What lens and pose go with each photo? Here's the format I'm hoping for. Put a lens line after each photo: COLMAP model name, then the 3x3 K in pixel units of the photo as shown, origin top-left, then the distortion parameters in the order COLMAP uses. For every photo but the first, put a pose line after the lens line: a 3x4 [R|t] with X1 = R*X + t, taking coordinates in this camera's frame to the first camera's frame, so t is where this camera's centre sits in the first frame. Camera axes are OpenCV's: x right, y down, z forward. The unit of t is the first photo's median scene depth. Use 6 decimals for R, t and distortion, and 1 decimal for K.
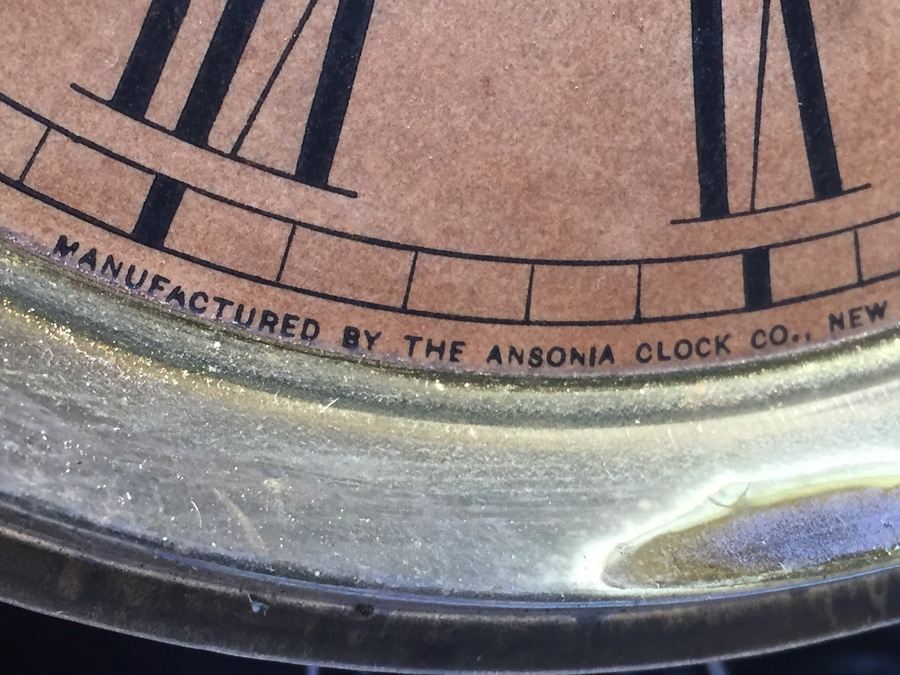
lens RADIAL K [[1607.7, 0, 425.6], [0, 1607.7, 342.5], [0, 0, 1]] dist [0.050160, 0.000000]
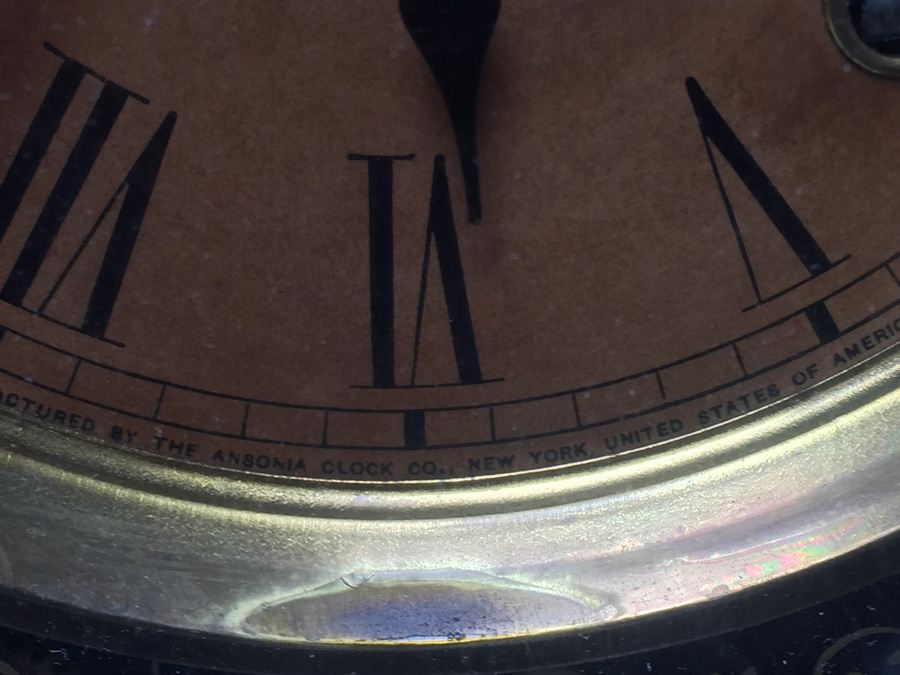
lens RADIAL K [[1607.7, 0, 433.5], [0, 1607.7, 331.1], [0, 0, 1]] dist [0.050160, 0.000000]
pose [[0.975297, 0.169147, -0.142075, 0.433514], [-0.146046, 0.976292, 0.159762, -0.374467], [0.165730, -0.135066, 0.976878, -0.390323]]
